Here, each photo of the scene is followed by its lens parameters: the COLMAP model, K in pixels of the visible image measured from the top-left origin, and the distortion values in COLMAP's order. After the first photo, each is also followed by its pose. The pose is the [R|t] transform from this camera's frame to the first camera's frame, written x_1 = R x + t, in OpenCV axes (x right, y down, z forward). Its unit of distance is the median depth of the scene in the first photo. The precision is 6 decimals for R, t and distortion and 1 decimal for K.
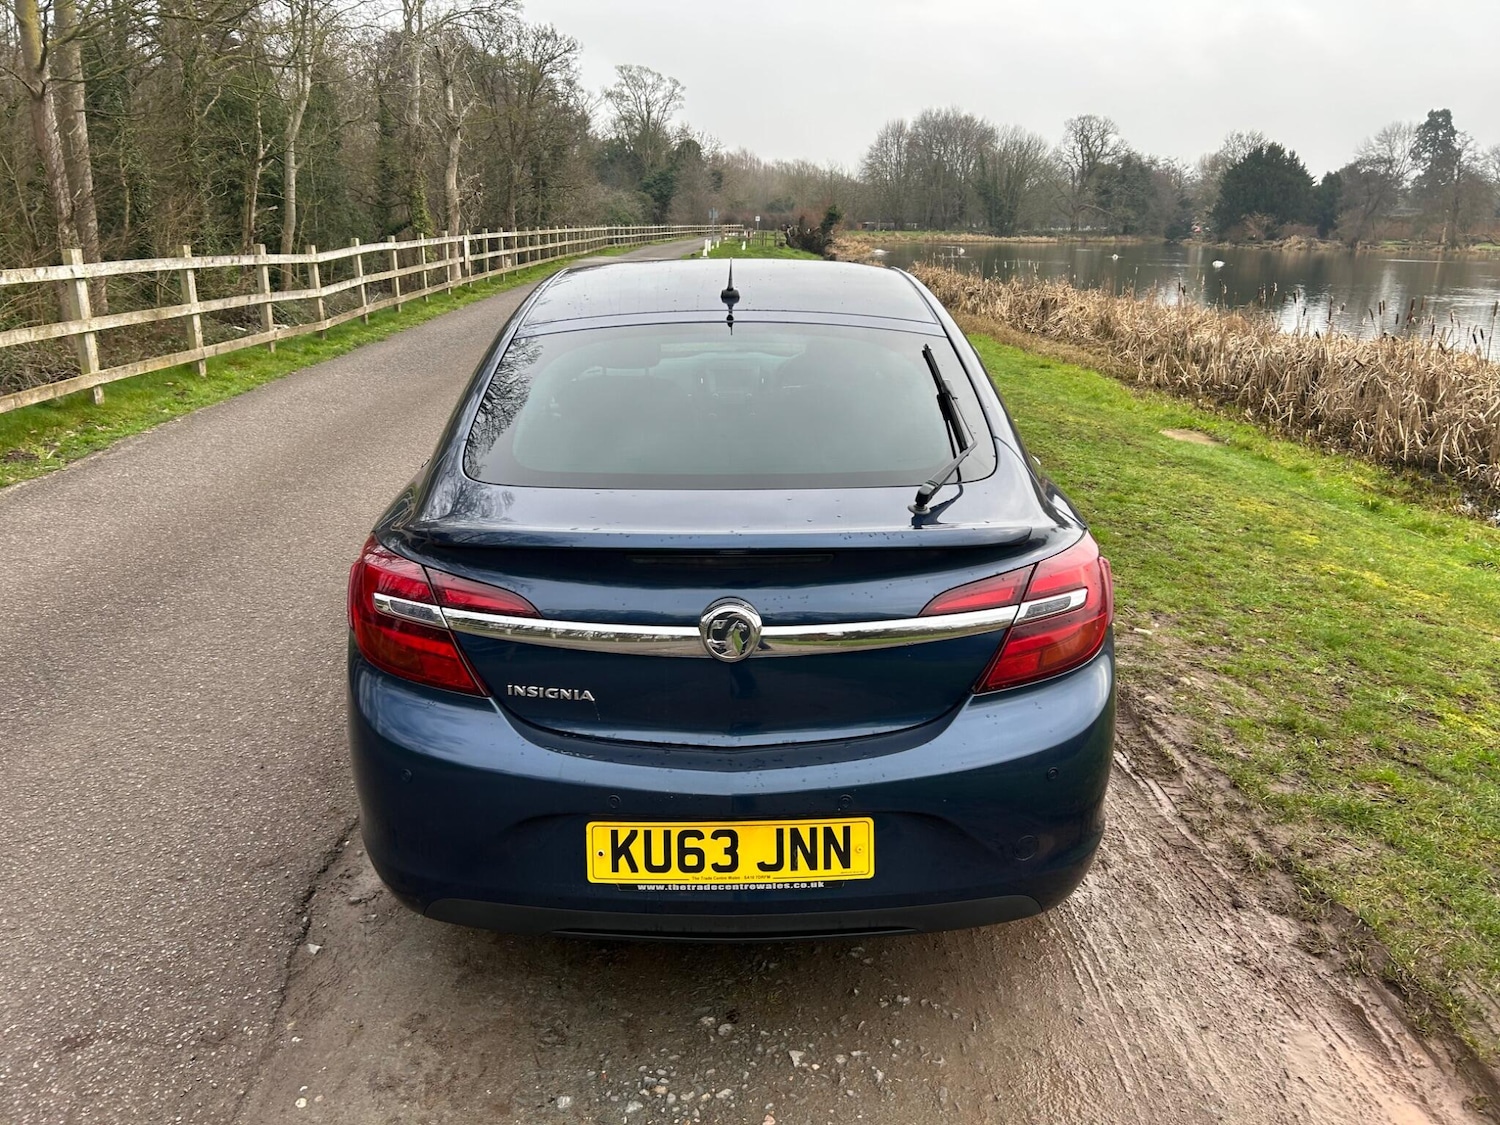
lens RADIAL K [[1143.0, 0, 738.0], [0, 1143.0, 550.8], [0, 0, 1]] dist [0.047378, -0.052400]
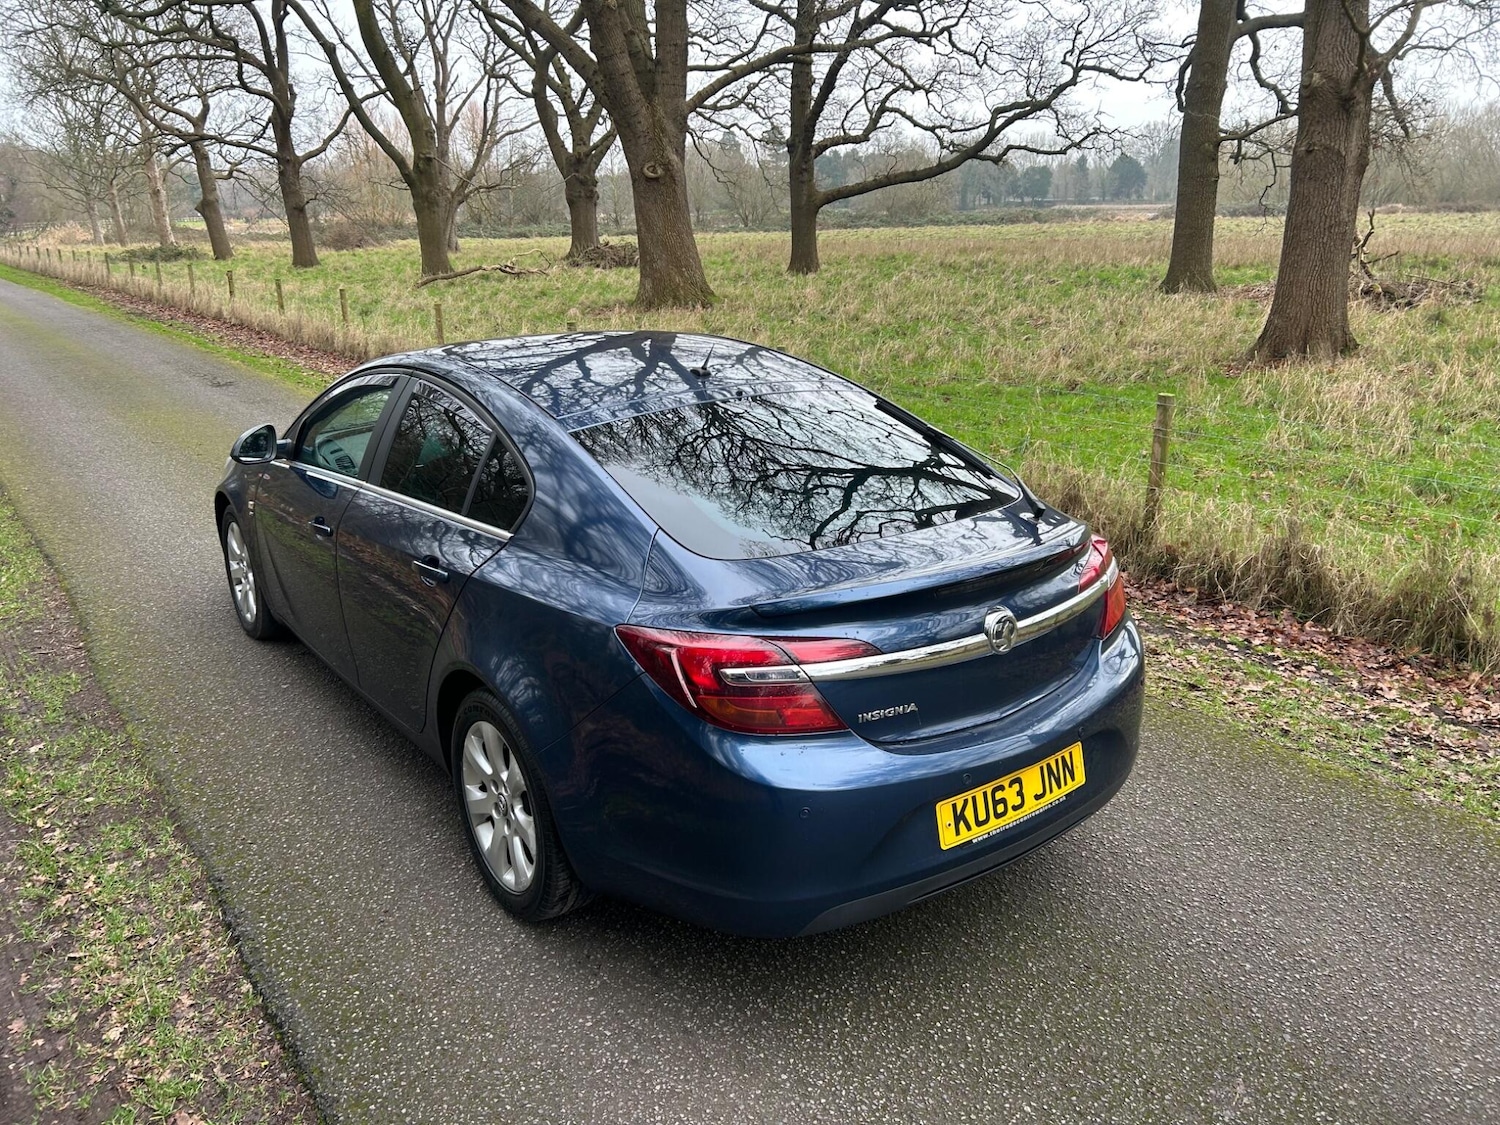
lens RADIAL K [[1143.0, 0, 742.8], [0, 1143.0, 553.8], [0, 0, 1]] dist [0.047378, -0.052400]
pose [[0.804453, -0.173290, 0.568178, -0.953351], [0.179623, 0.982688, 0.045394, -0.128378], [-0.566208, 0.065541, 0.821653, 0.059125]]
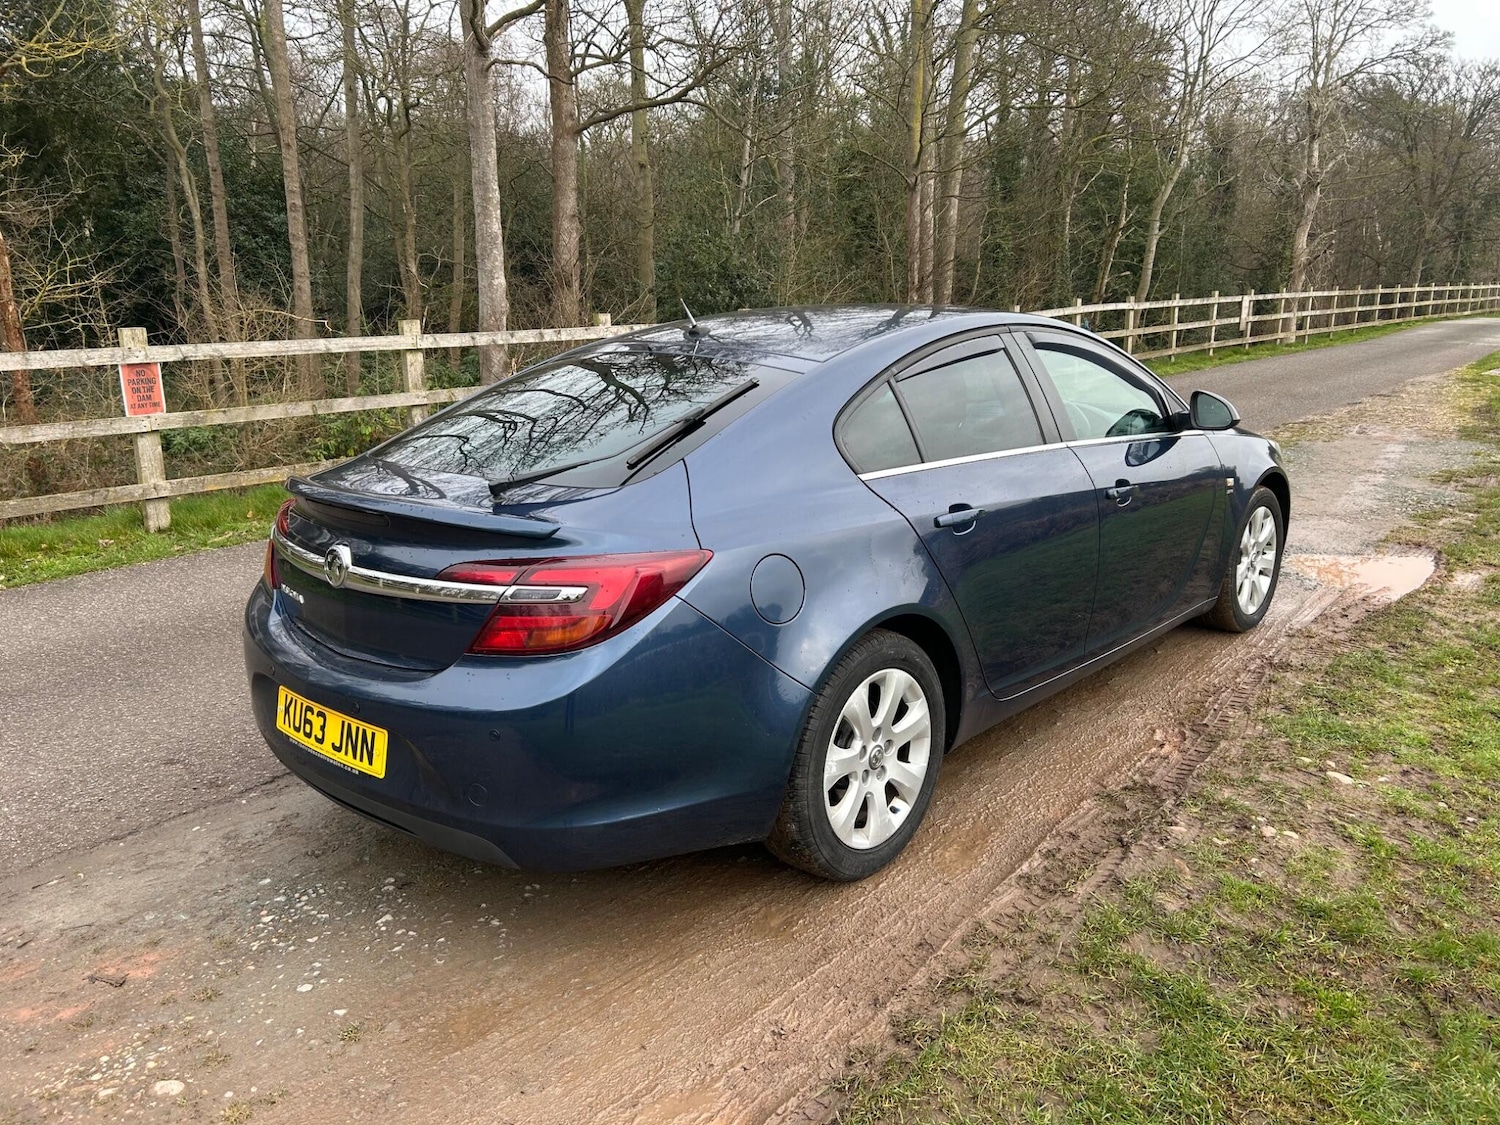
lens RADIAL K [[1143.0, 0, 748.6], [0, 1143.0, 553.1], [0, 0, 1]] dist [0.047378, -0.052400]
pose [[0.732036, 0.139742, -0.666780, 1.191818], [-0.173861, 0.984649, 0.015484, -0.046472], [0.658707, 0.104592, 0.745094, 0.295112]]
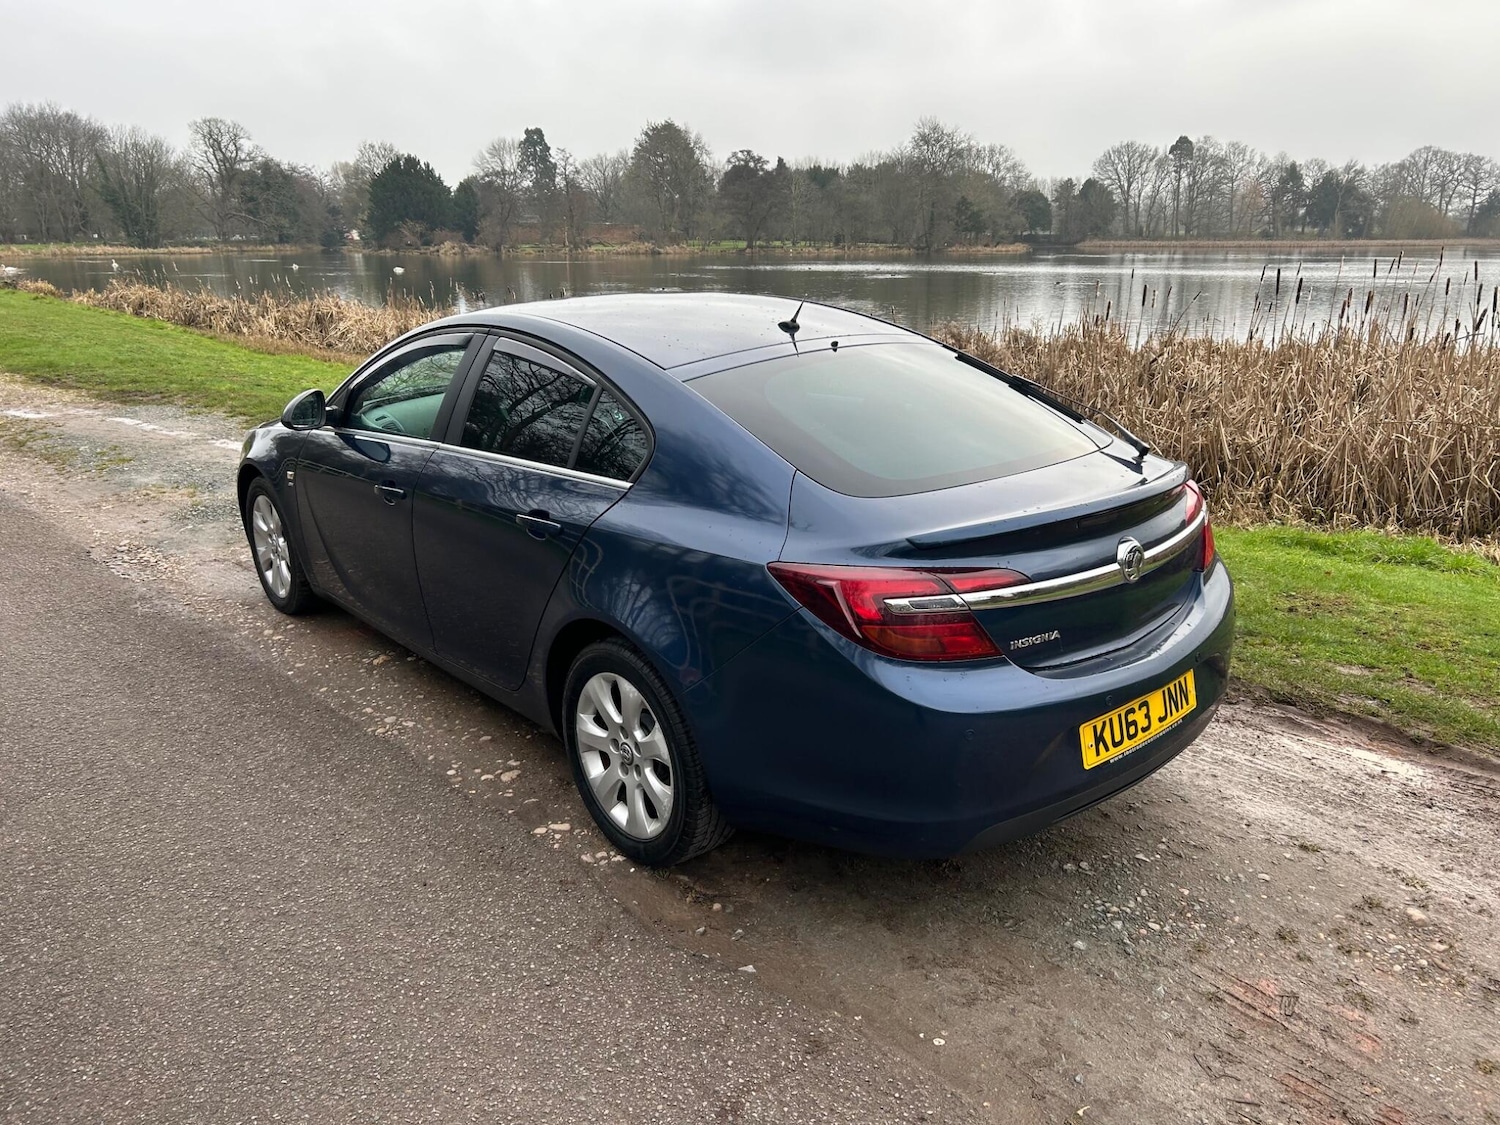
lens RADIAL K [[1143.0, 0, 763.0], [0, 1143.0, 561.7], [0, 0, 1]] dist [0.047378, -0.052400]
pose [[0.750035, -0.201211, 0.630049, -1.172779], [0.198917, 0.977123, 0.075254, -0.117995], [-0.630777, 0.068885, 0.772900, 0.190102]]
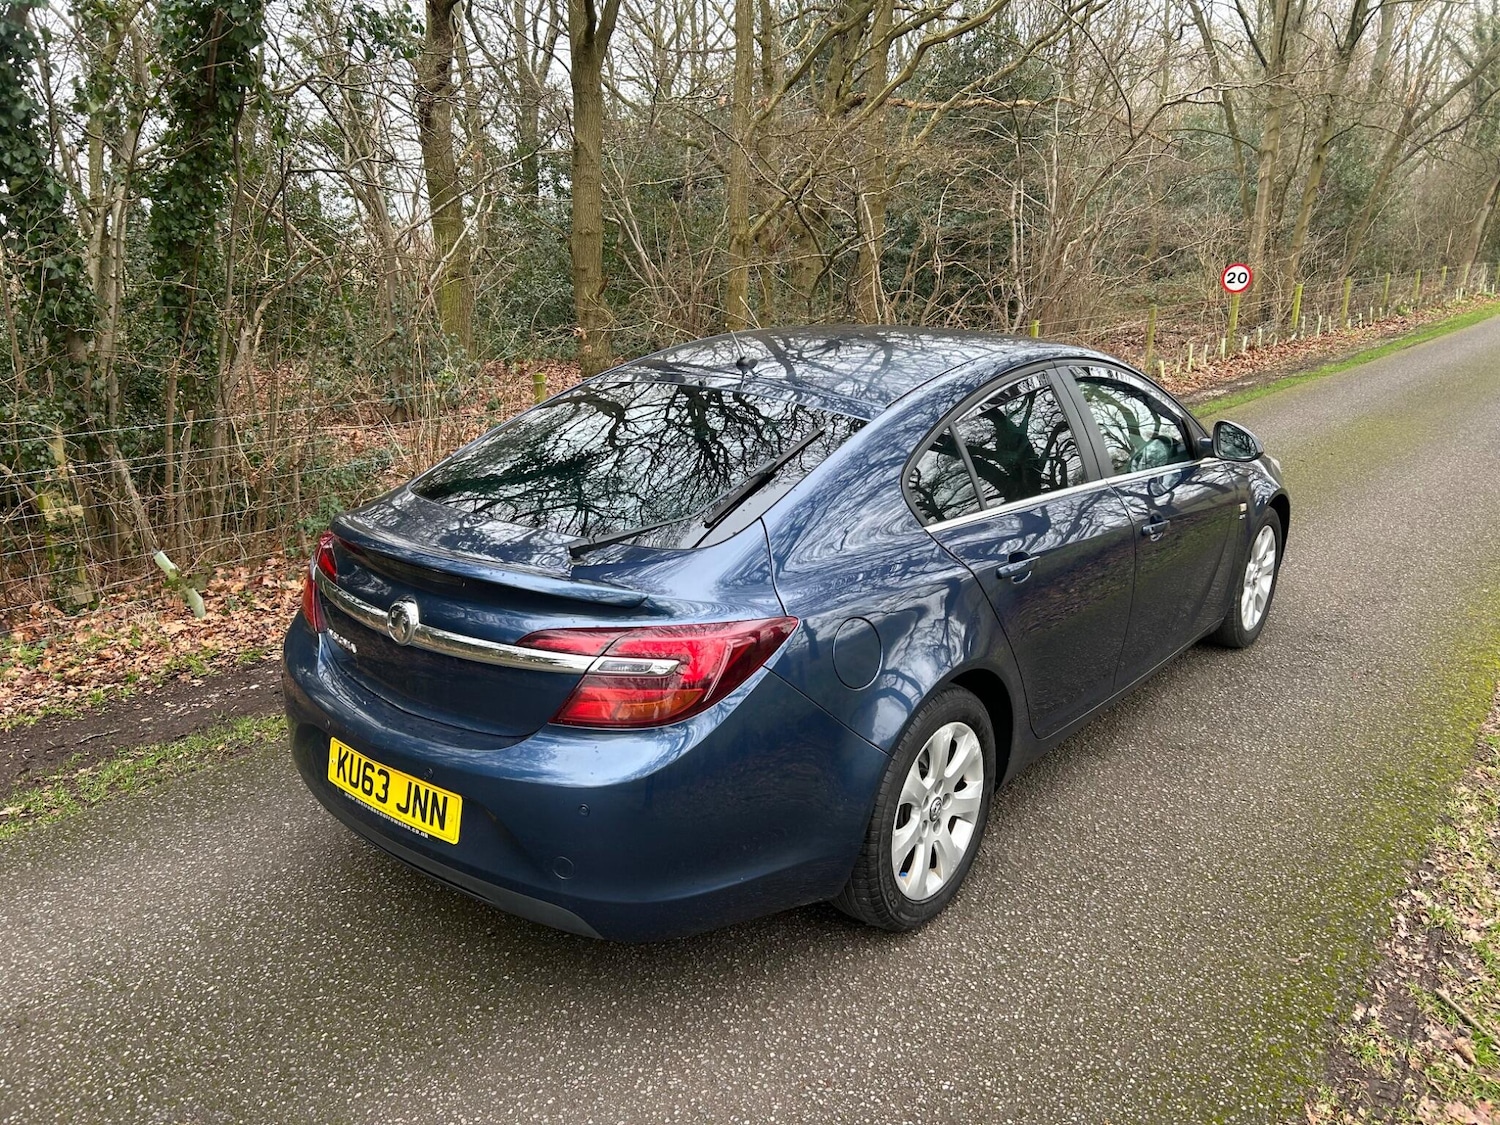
lens RADIAL K [[1143.0, 0, 747.8], [0, 1143.0, 570.7], [0, 0, 1]] dist [0.047378, -0.052400]
pose [[0.768635, 0.185411, -0.612228, 1.035103], [-0.189979, 0.980056, 0.058292, -0.130949], [0.610826, 0.071505, 0.788530, 0.196621]]
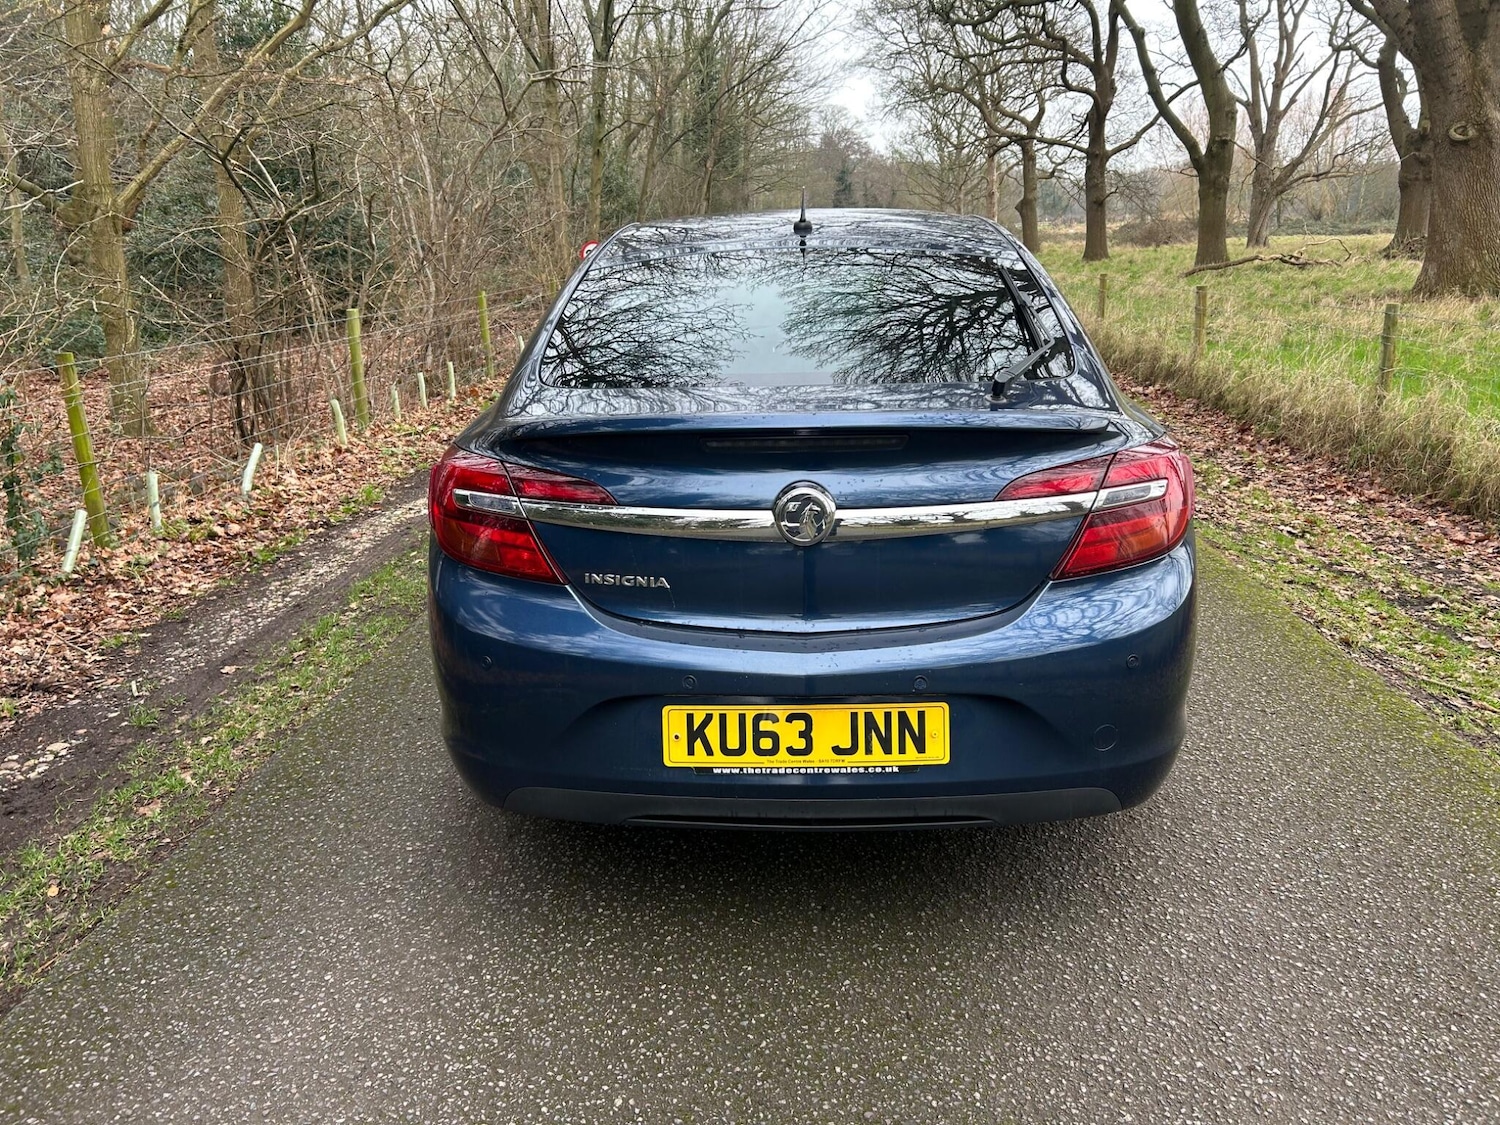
lens RADIAL K [[1143.0, 0, 747.1], [0, 1143.0, 572.0], [0, 0, 1]] dist [0.047378, -0.052400]
pose [[0.998587, -0.002204, -0.053093, -0.003607], [0.001738, 0.999960, -0.008829, 0.124568], [0.053111, 0.008724, 0.998551, -0.003441]]
